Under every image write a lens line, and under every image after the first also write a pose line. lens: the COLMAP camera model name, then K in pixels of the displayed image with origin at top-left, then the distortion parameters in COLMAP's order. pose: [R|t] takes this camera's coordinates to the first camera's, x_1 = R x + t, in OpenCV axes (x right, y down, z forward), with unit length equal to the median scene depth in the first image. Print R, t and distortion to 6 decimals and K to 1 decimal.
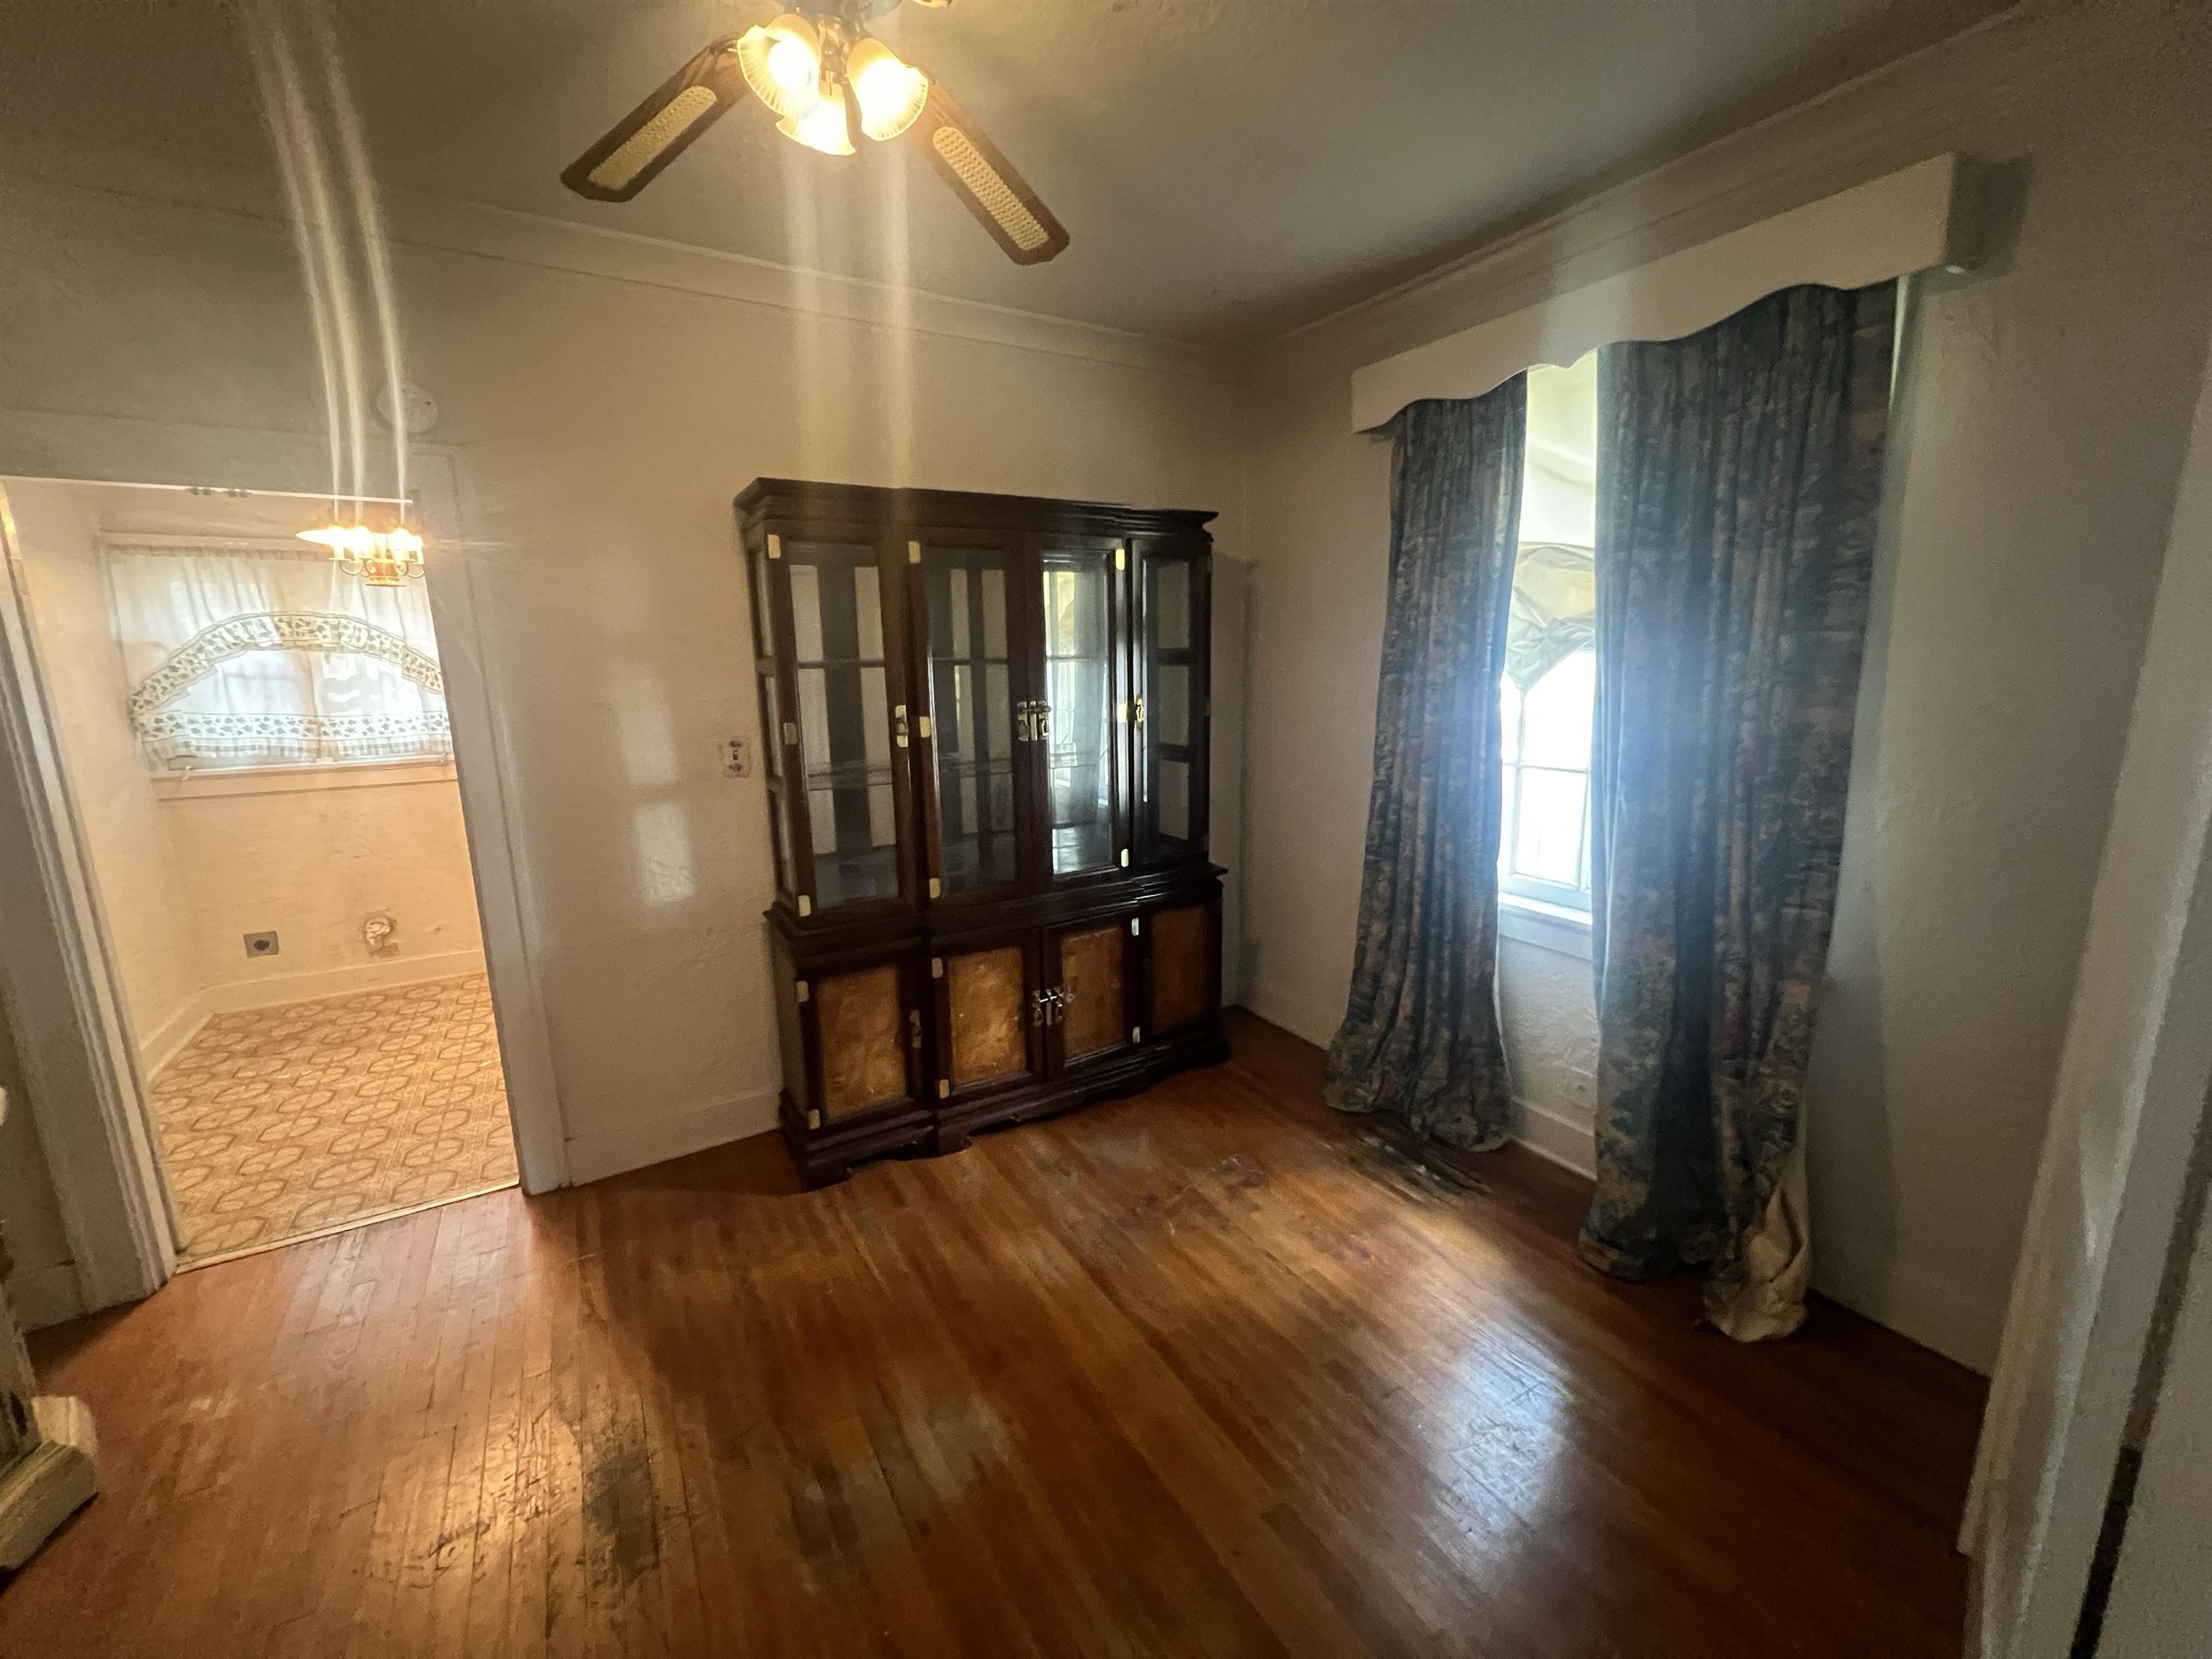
lens RADIAL K [[888.4, 0, 1105.8], [0, 888.4, 827.0], [0, 0, 1]] dist [0.000008, -0.000054]
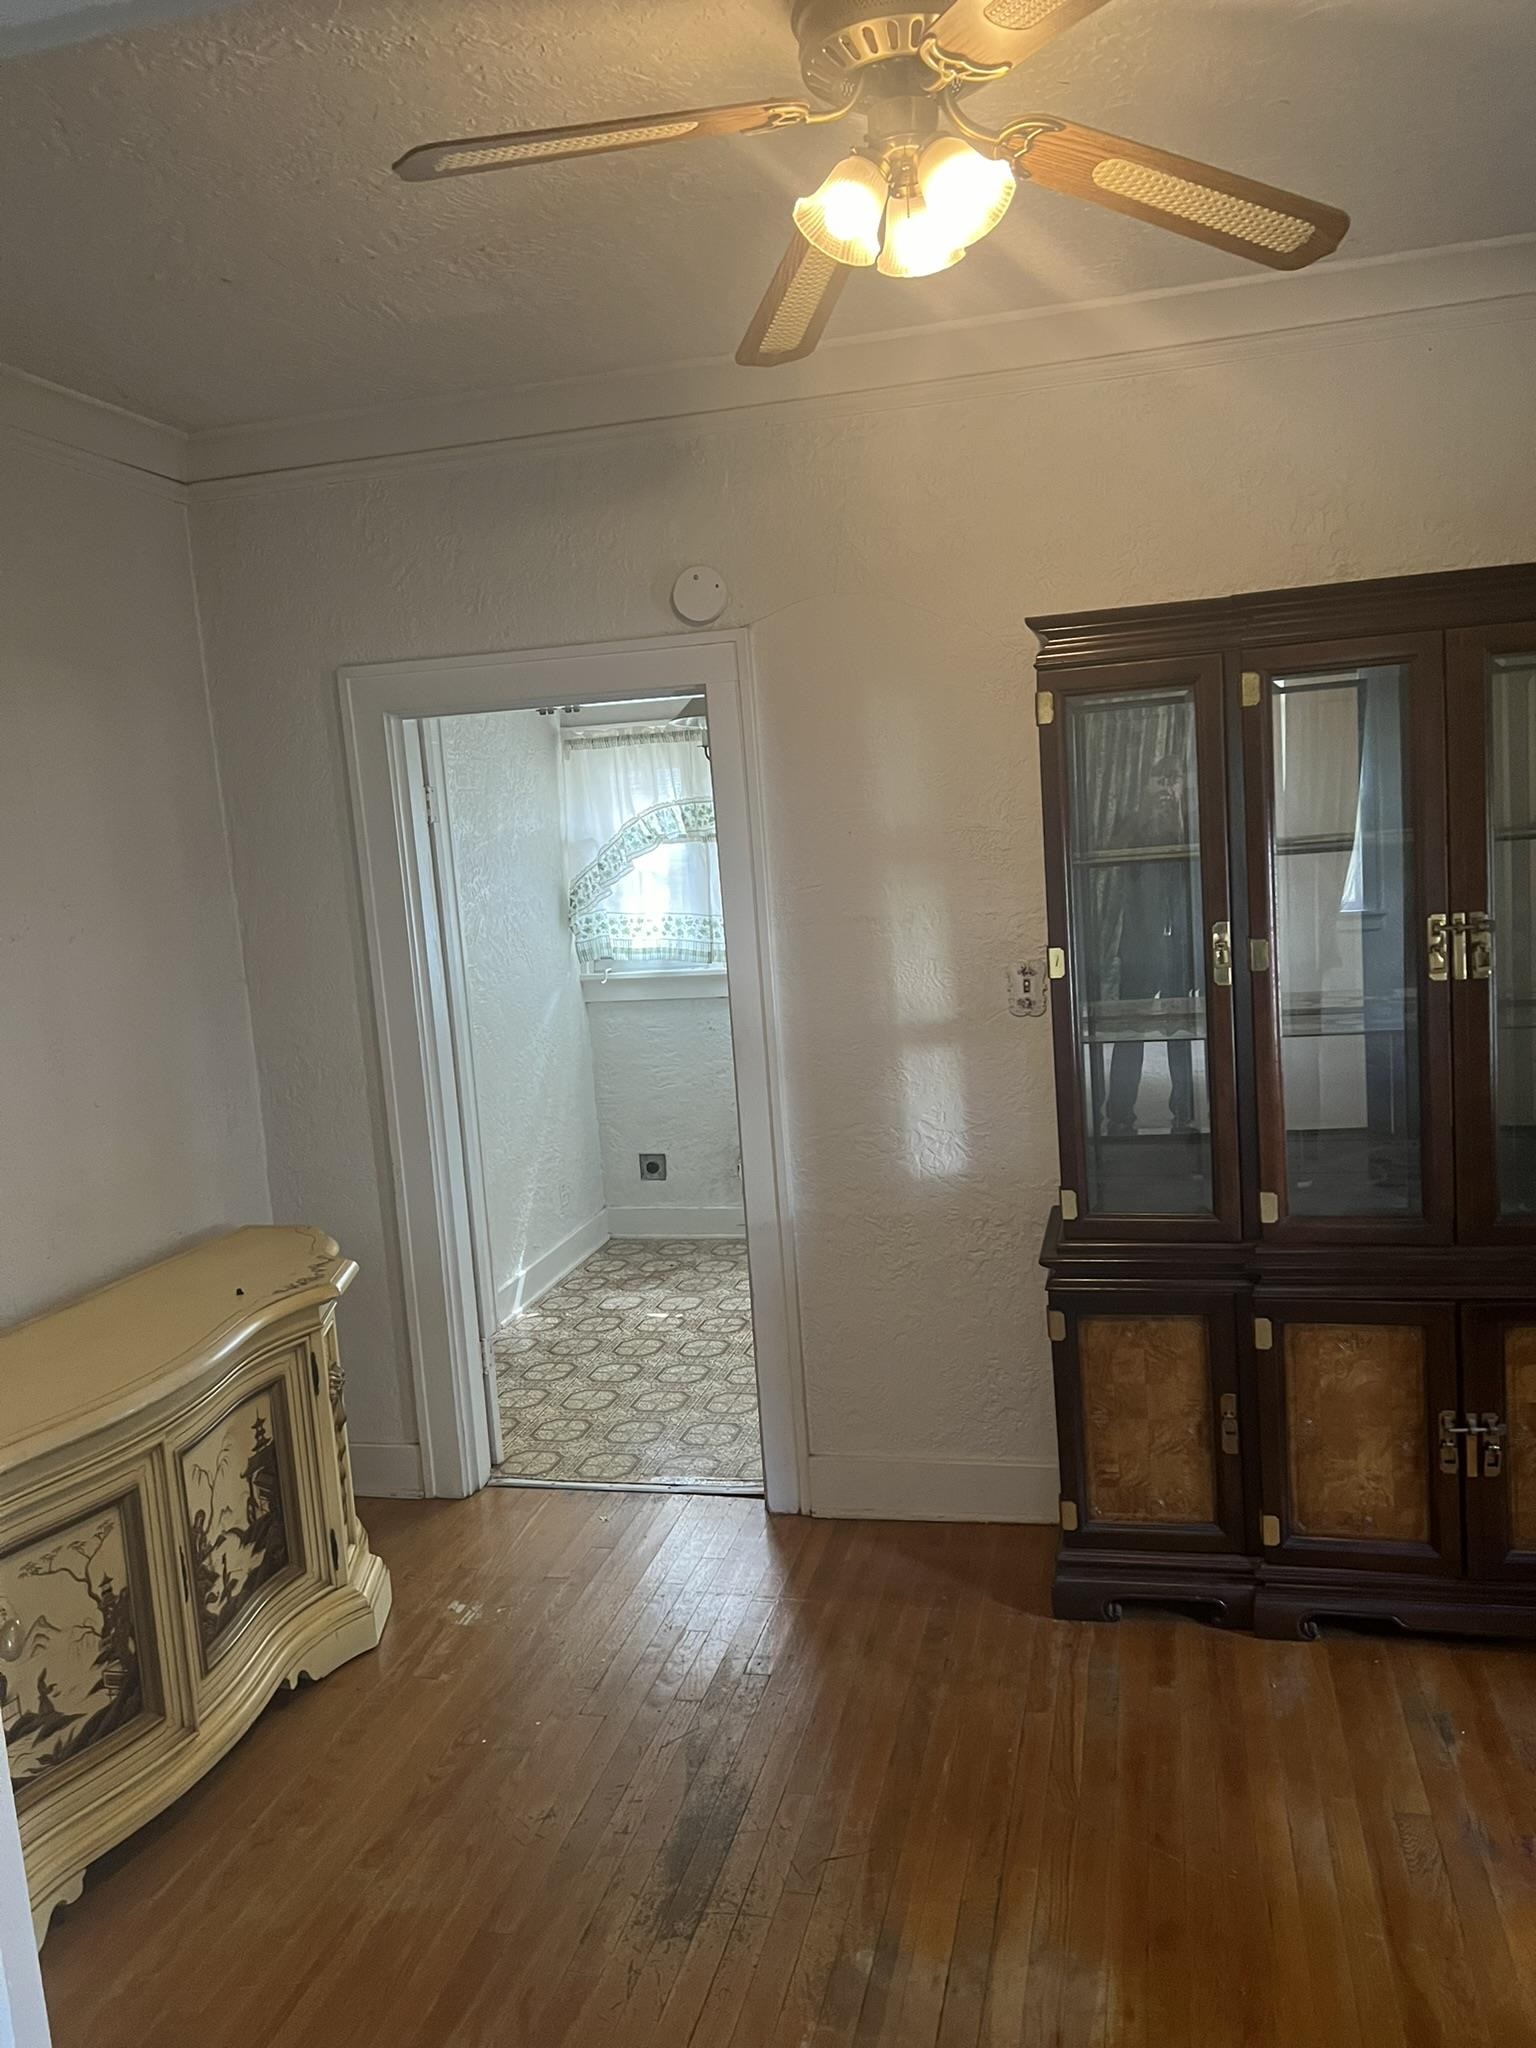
lens RADIAL K [[1529.3, 0, 779.5], [0, 1529.3, 1036.6], [0, 0, 1]] dist [0.067634, -0.079999]
pose [[0.714006, 0.060474, -0.697523, 0.298100], [-0.074916, 0.997142, 0.009764, -0.035236], [0.696120, 0.045284, 0.716496, -0.032802]]
